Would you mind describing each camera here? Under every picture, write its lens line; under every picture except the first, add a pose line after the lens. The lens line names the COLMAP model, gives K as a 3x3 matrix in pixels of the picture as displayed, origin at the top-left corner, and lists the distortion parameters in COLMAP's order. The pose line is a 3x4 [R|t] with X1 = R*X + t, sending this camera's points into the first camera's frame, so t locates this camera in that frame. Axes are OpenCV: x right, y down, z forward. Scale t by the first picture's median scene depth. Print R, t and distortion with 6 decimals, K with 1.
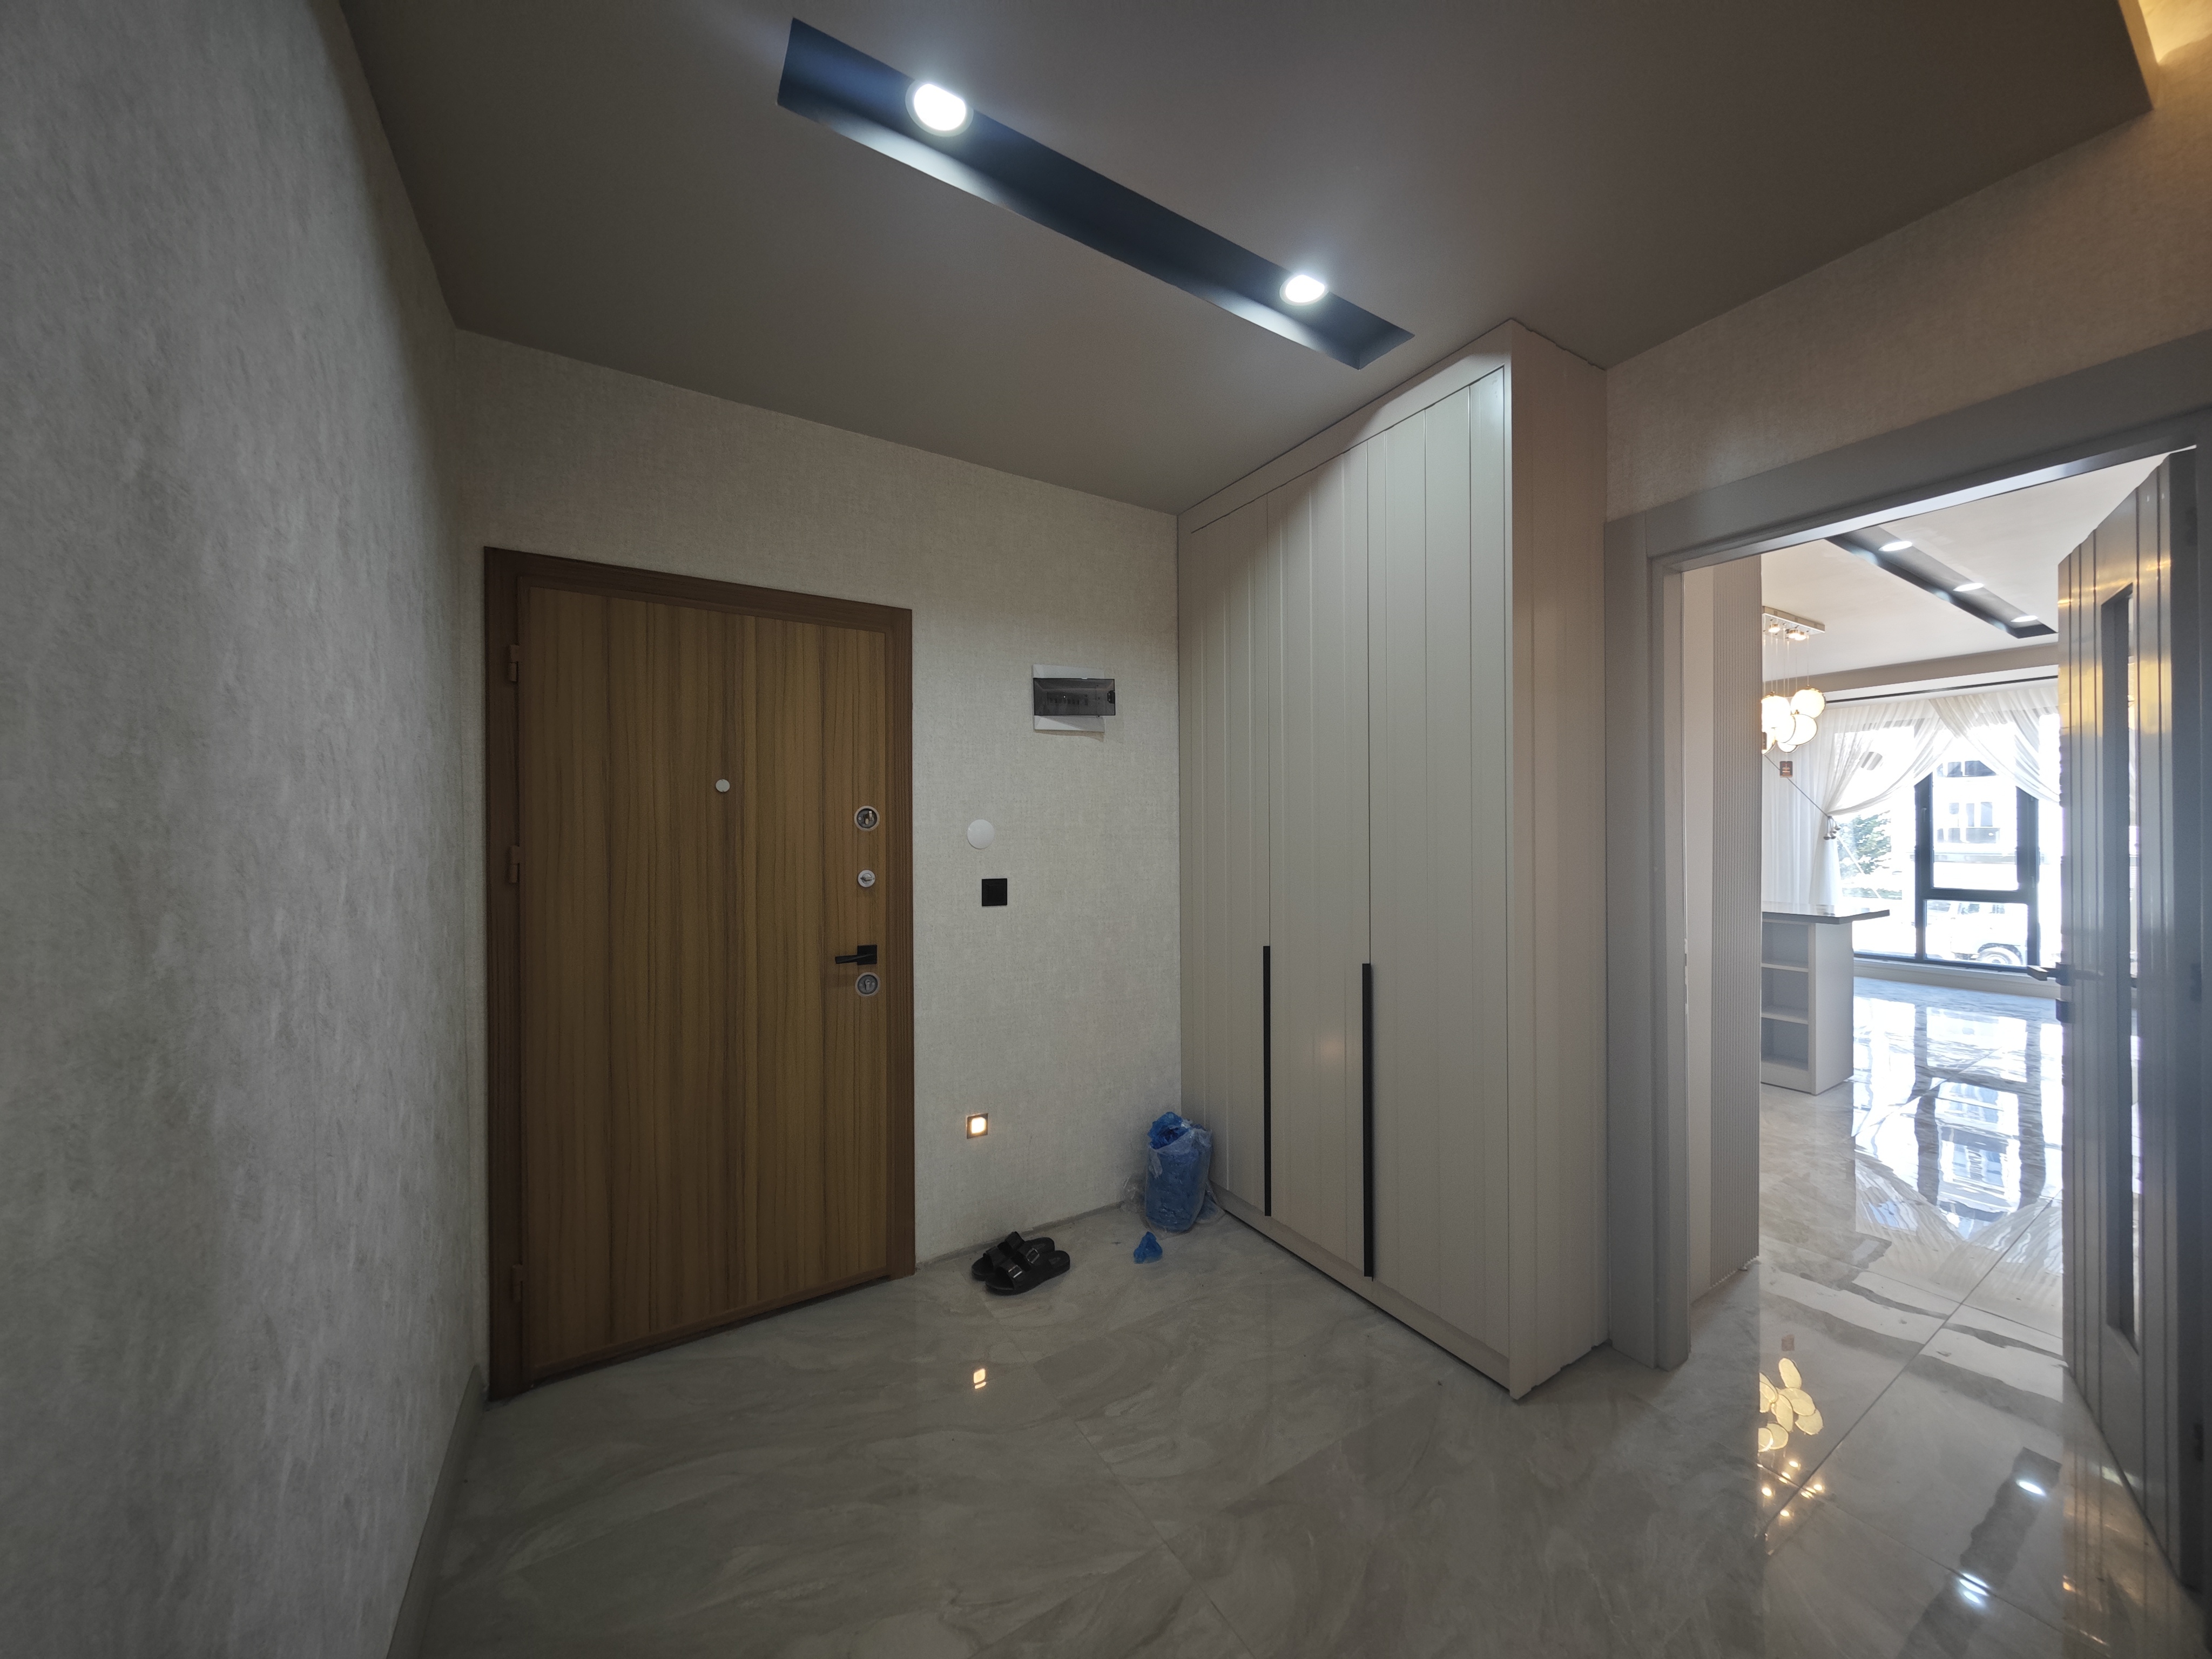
lens RADIAL K [[783.5, 0, 1110.5], [0, 783.5, 837.4], [0, 0, 1]] dist [-0.000948, 0.000515]
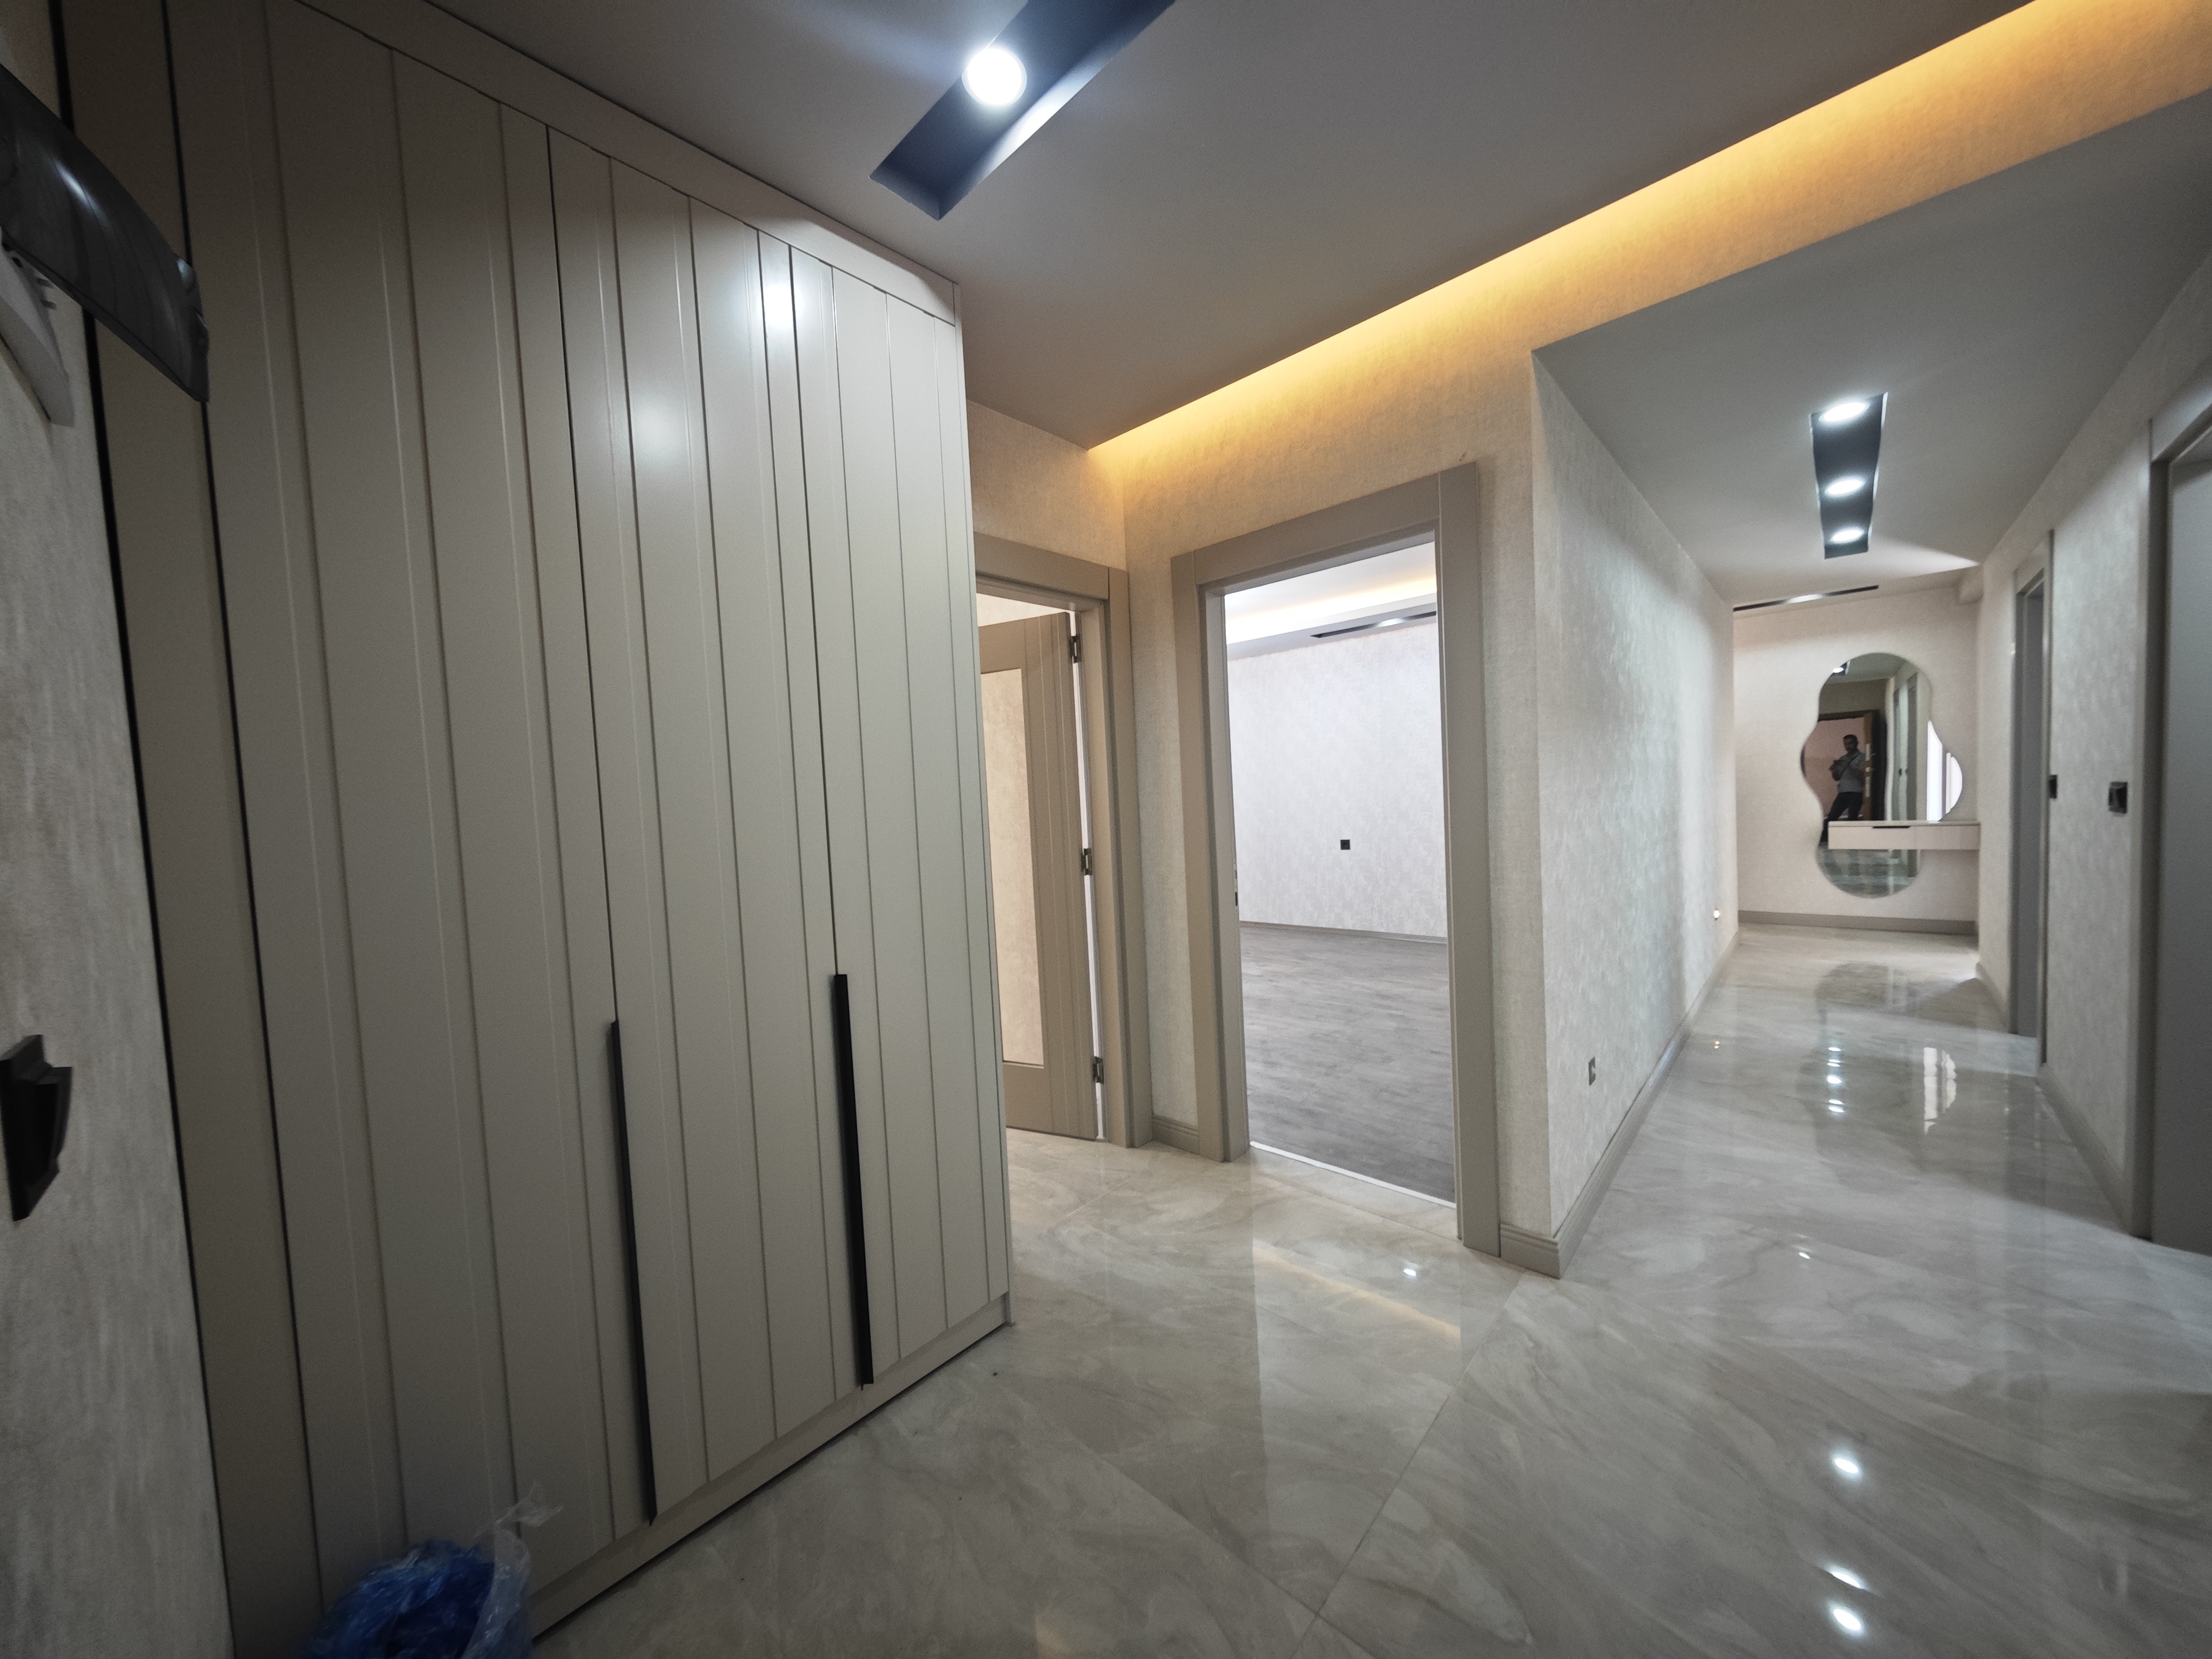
lens RADIAL K [[783.5, 0, 1101.4], [0, 783.5, 839.7], [0, 0, 1]] dist [-0.000948, 0.000515]
pose [[-0.264583, -0.031557, 0.963846, -0.499815], [0.055022, 0.997342, 0.047758, 0.012850], [-0.962792, 0.065669, -0.262143, 1.062305]]
